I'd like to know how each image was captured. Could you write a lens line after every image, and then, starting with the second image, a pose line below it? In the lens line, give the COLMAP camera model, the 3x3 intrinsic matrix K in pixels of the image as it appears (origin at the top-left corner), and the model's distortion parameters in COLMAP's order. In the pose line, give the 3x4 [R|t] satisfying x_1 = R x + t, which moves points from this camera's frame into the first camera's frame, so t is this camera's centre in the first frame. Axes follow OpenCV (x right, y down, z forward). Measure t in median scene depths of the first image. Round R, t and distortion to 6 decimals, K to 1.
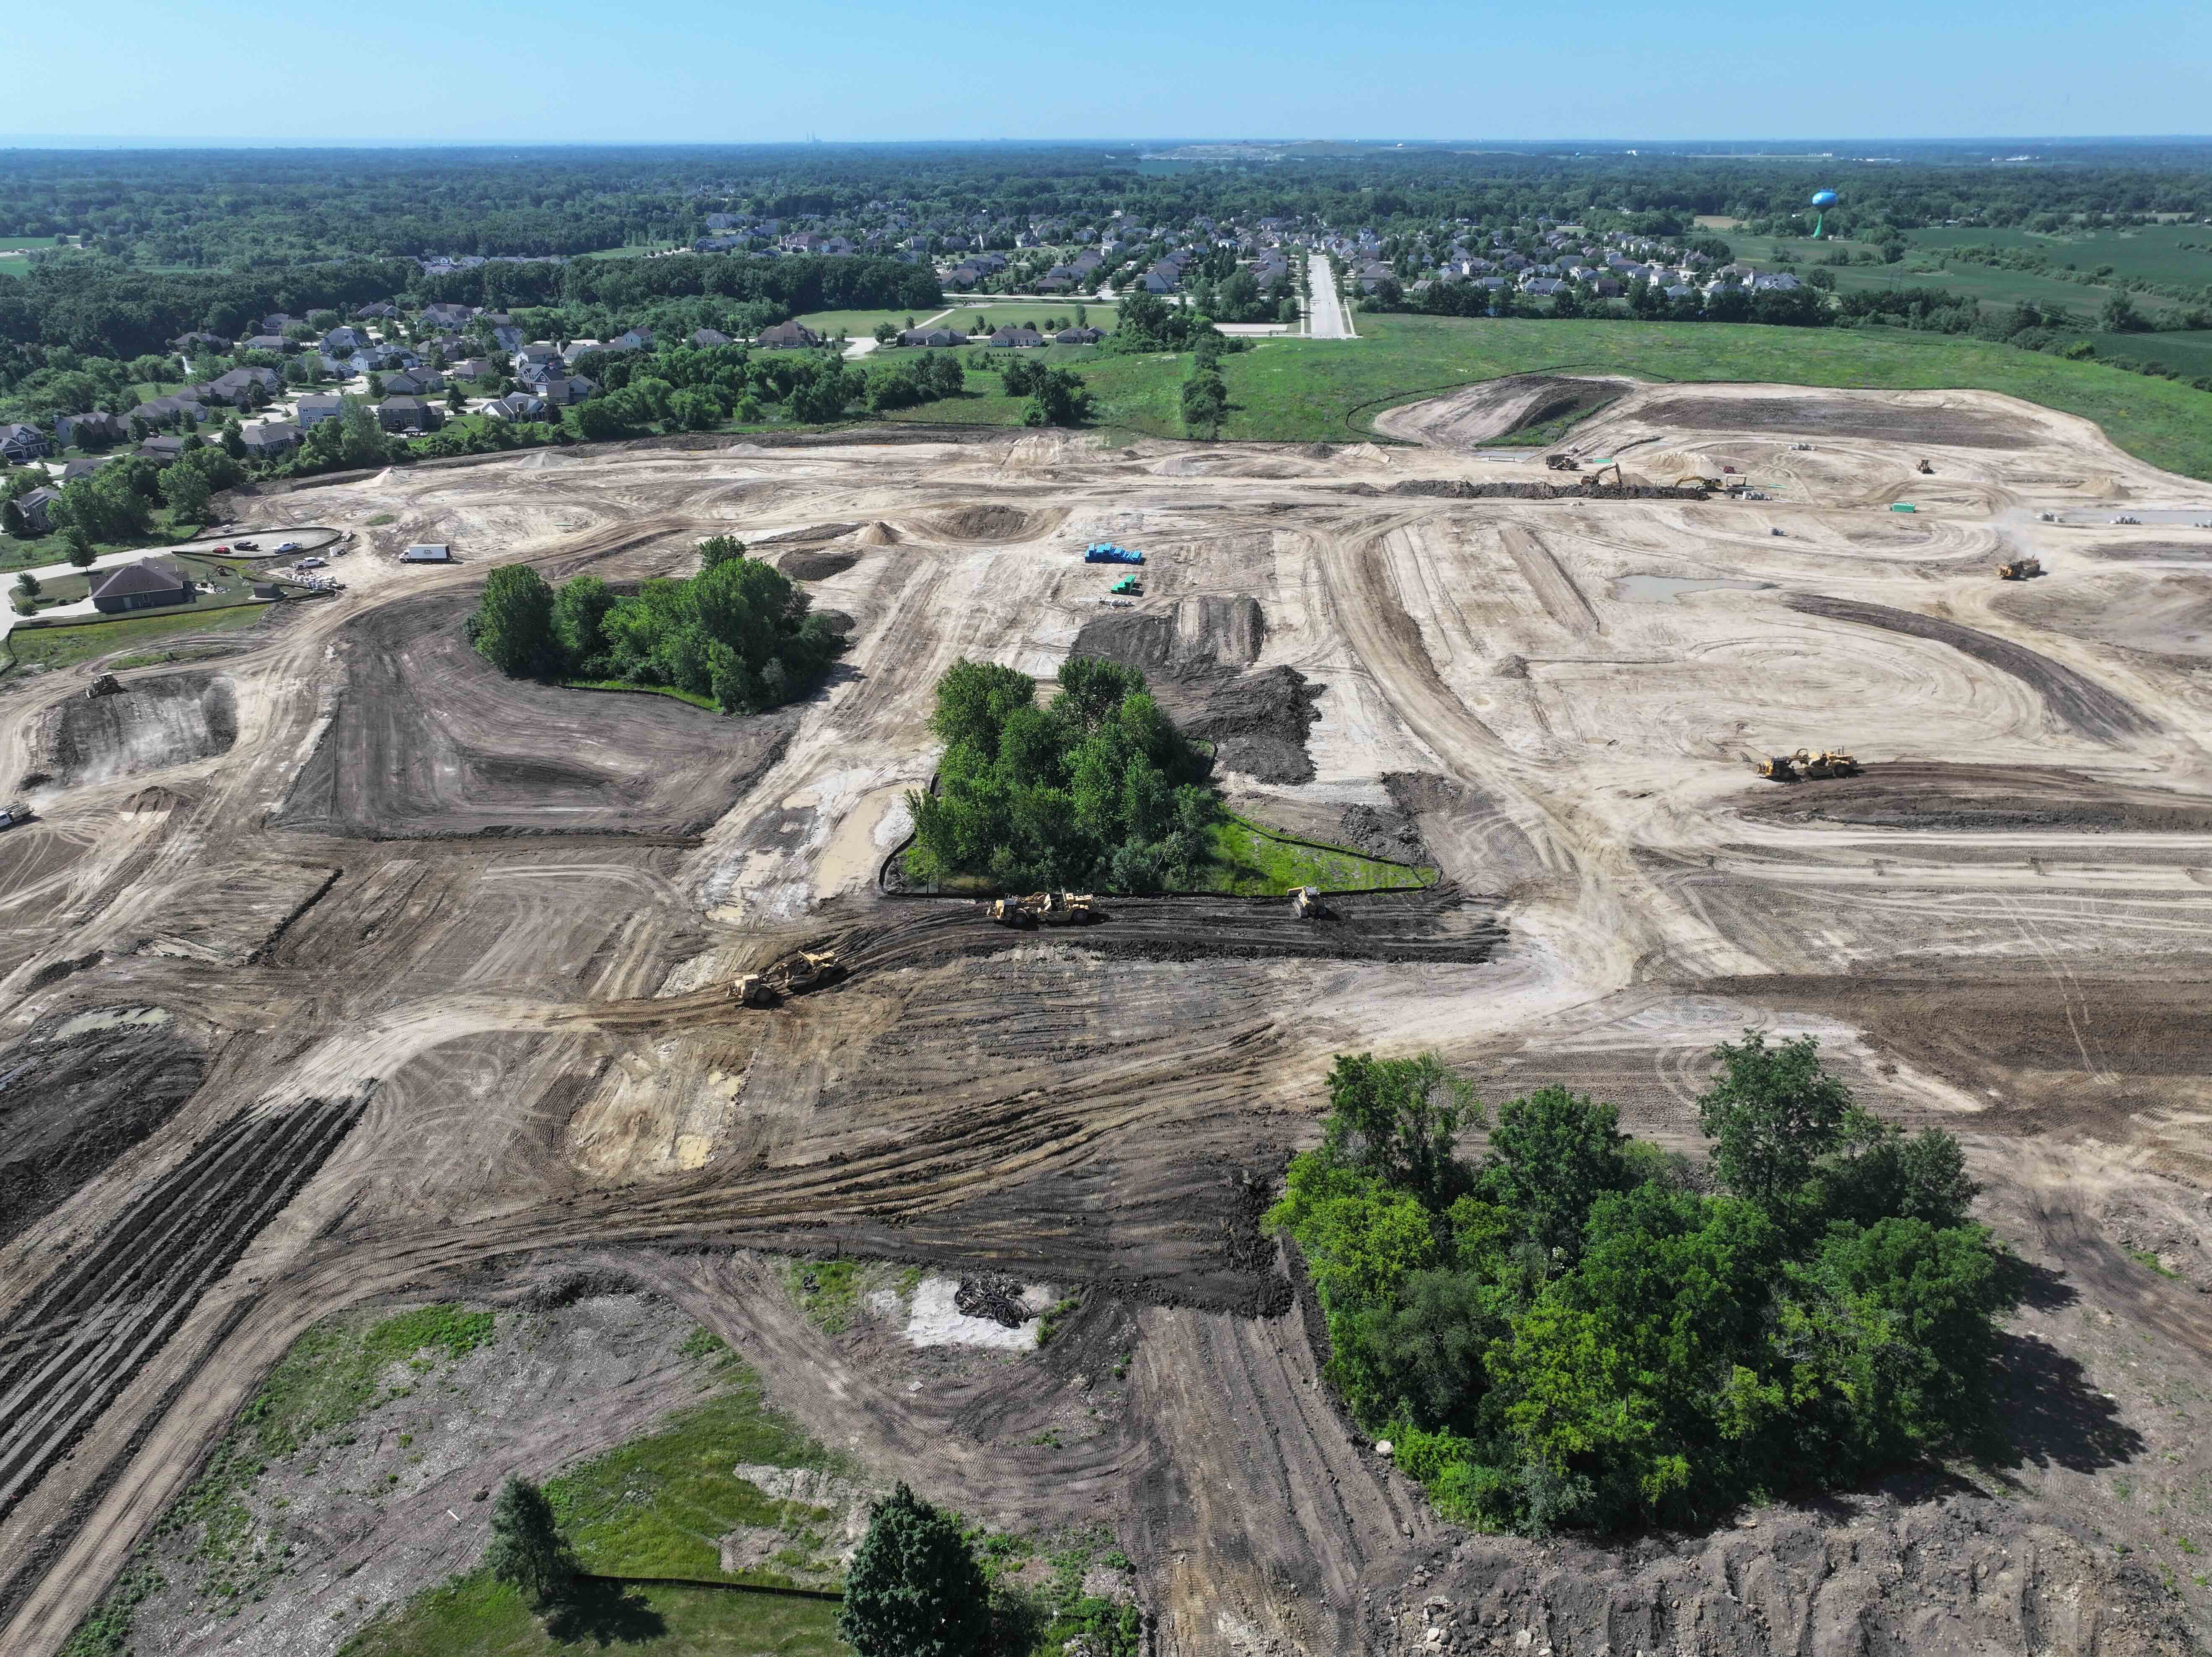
lens RADIAL K [[1543.5, 0, 1105.4], [0, 1543.5, 821.0], [0, 0, 1]] dist [-0.007404, 0.024268]
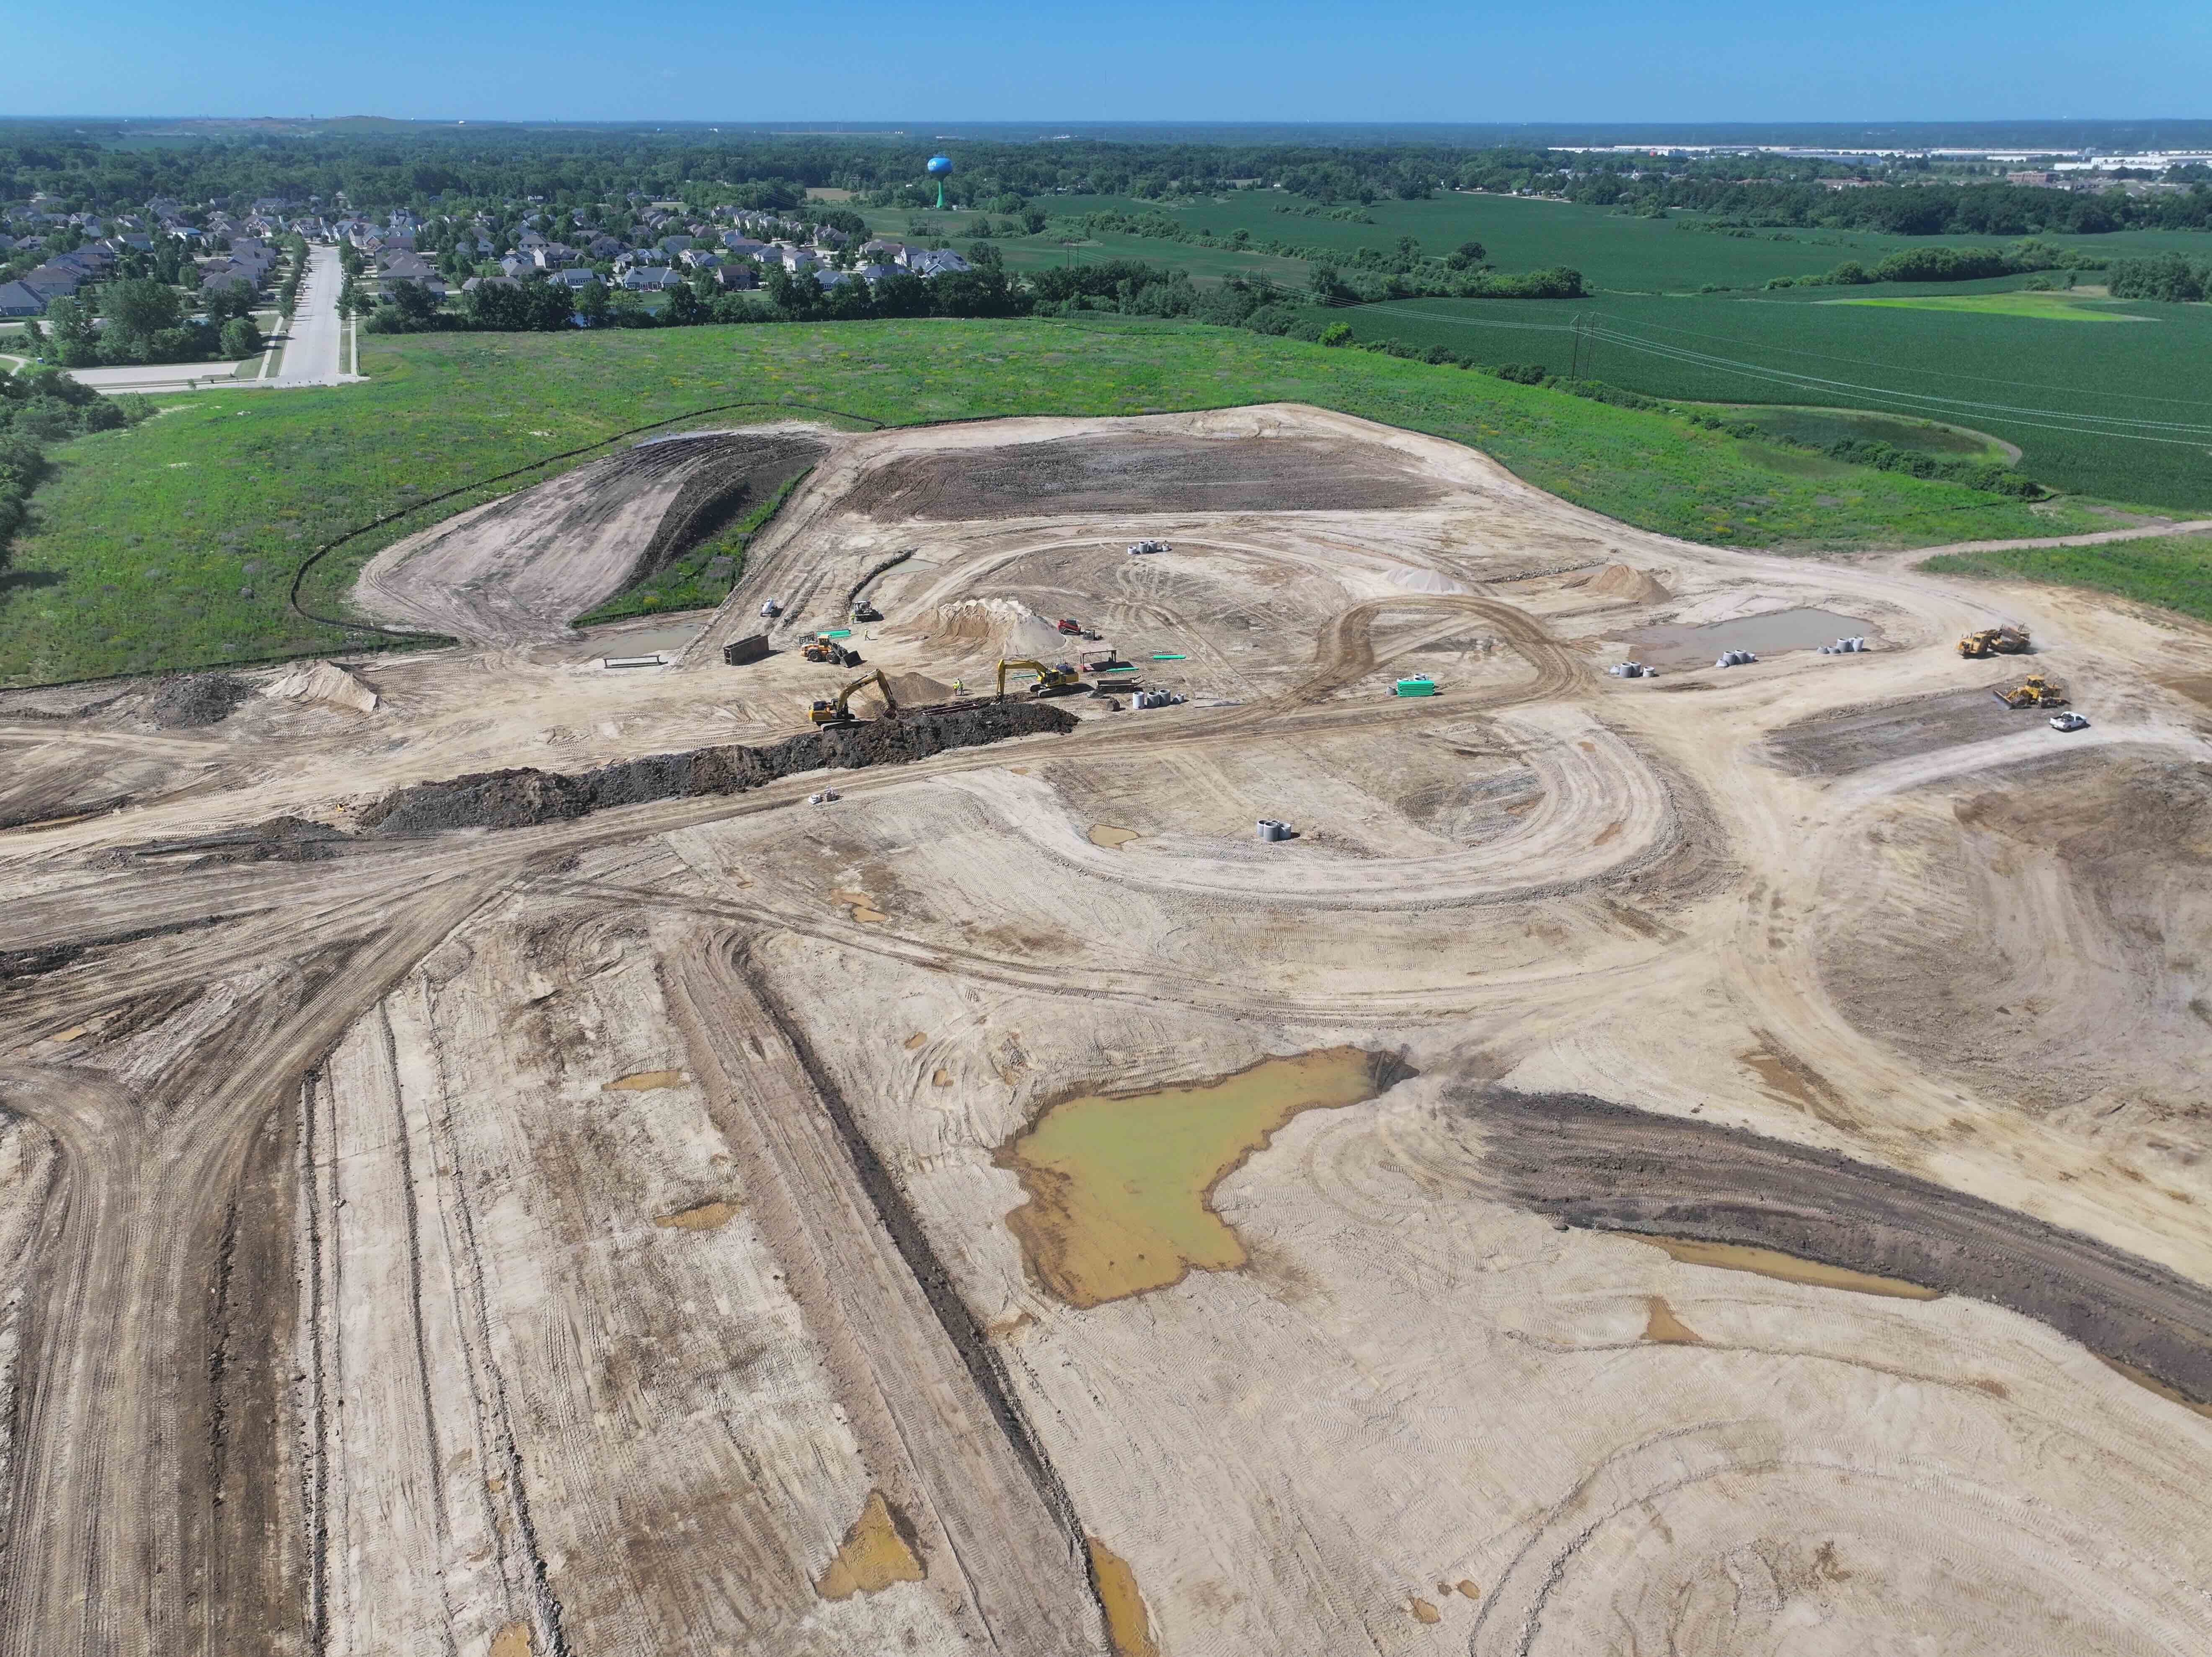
lens RADIAL K [[1543.5, 0, 1105.1], [0, 1543.5, 835.7], [0, 0, 1]] dist [-0.007404, 0.024268]
pose [[0.862268, -0.211969, 0.459960, 0.090542], [0.203911, 0.976638, 0.067812, -0.109540], [-0.463589, 0.035319, 0.885346, 0.304490]]
